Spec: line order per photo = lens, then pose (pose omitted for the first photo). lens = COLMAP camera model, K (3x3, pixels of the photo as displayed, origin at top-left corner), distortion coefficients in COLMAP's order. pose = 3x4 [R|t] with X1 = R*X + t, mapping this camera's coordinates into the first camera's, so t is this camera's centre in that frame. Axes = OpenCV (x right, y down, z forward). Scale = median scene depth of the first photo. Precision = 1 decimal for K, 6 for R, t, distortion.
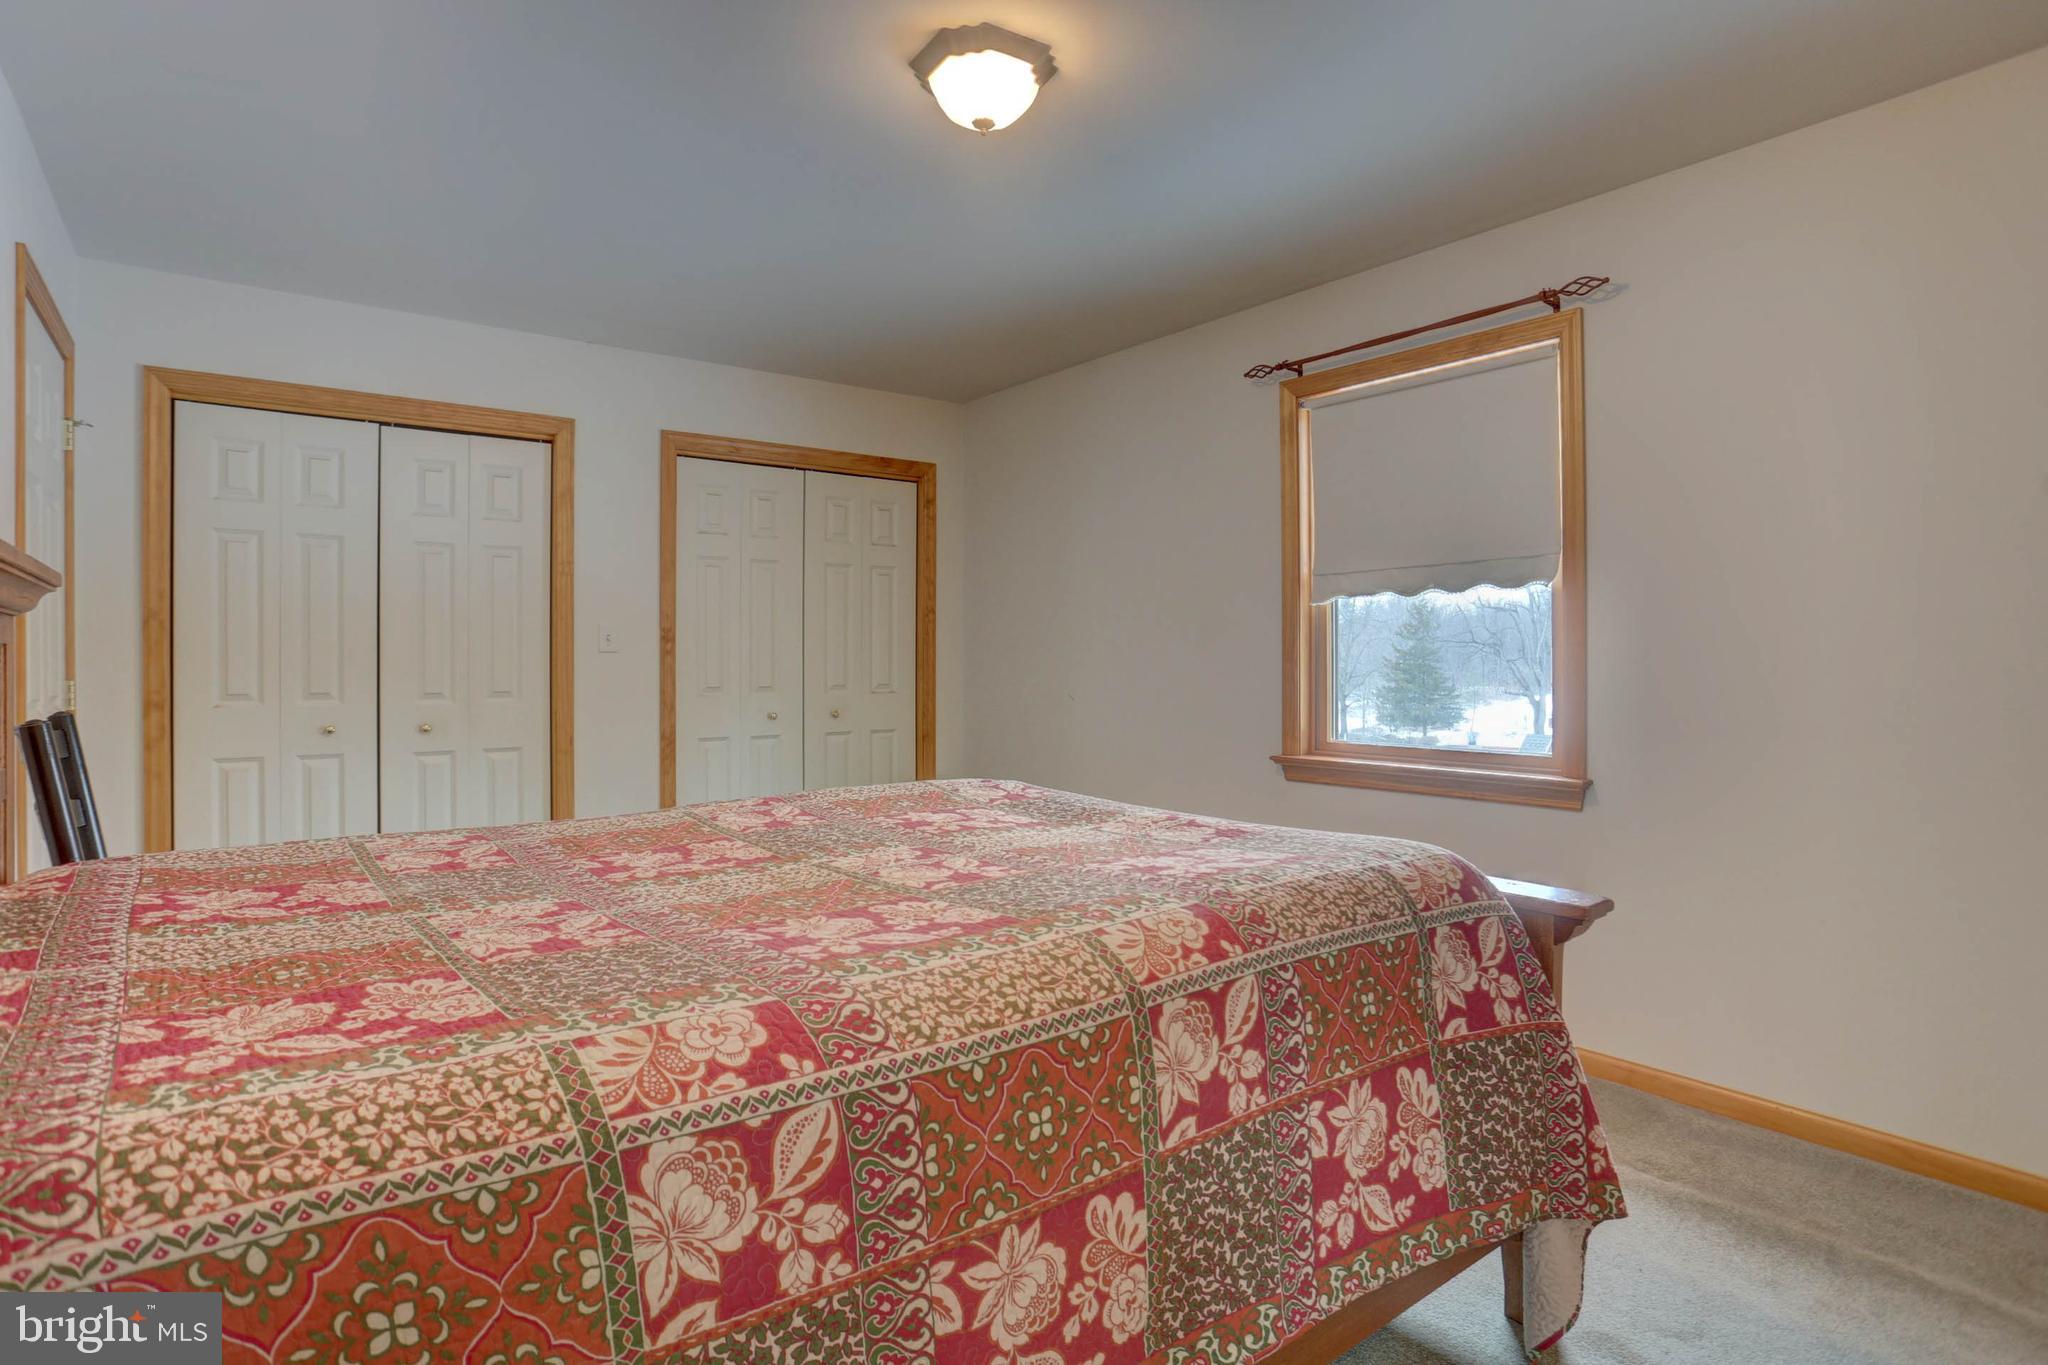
lens RADIAL K [[1106.2, 0, 1028.6], [0, 1106.2, 637.9], [0, 0, 1]] dist [0.024884, -0.036653]
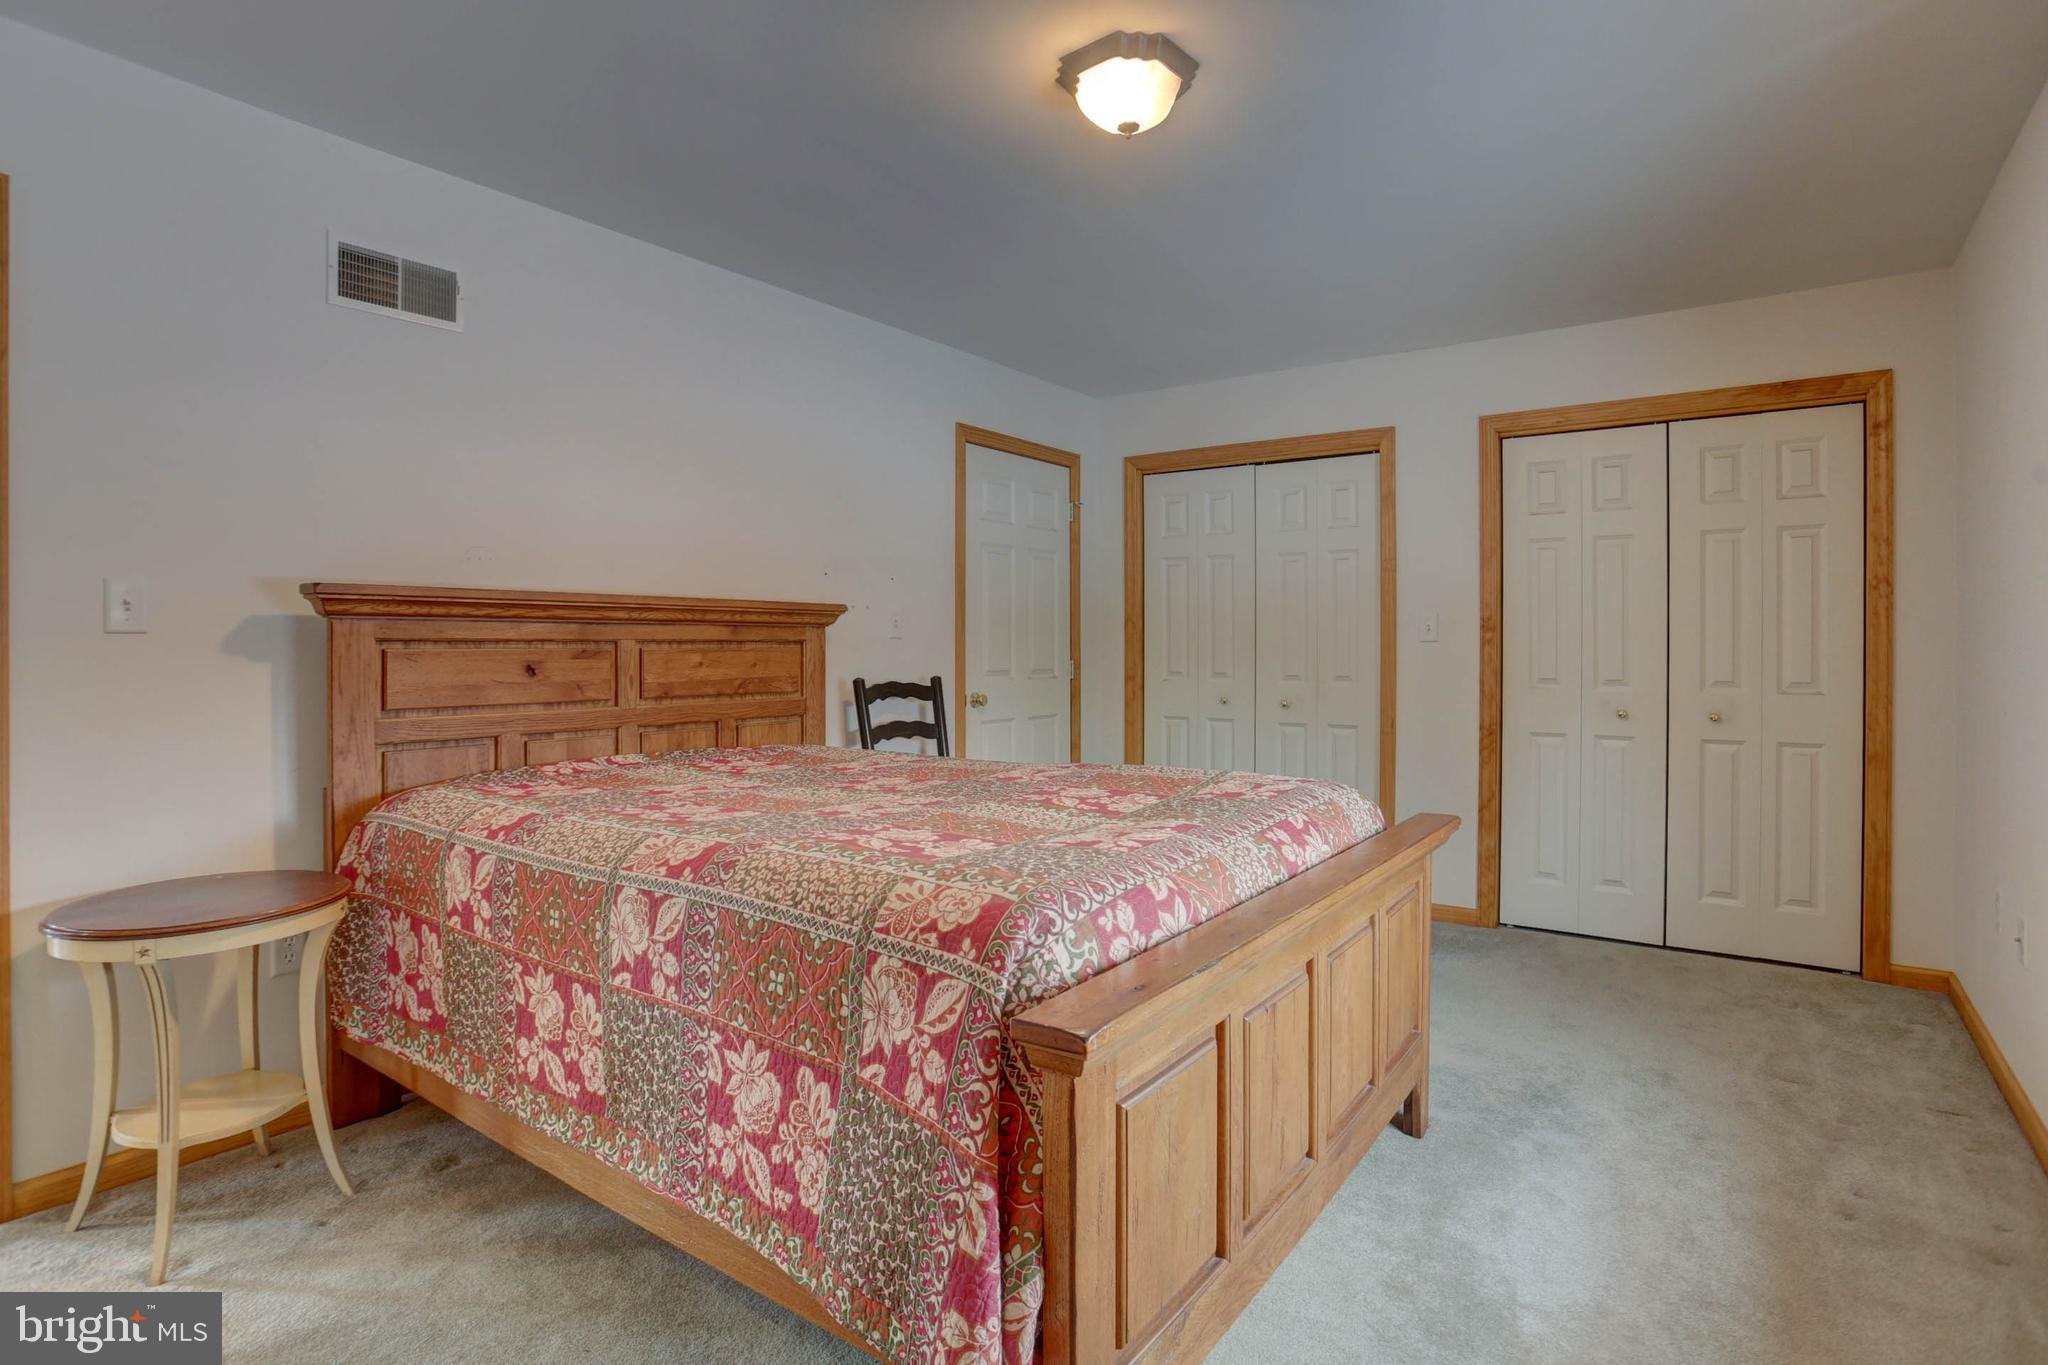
lens RADIAL K [[1026.7, 0, 1026.4], [0, 1026.7, 644.3], [0, 0, 1]] dist [0.022375, -0.000169]
pose [[0.255562, 0.014357, -0.966686, 1.175334], [0.005985, 0.999847, 0.016431, 0.001396], [0.966774, -0.009985, 0.255437, 0.897355]]
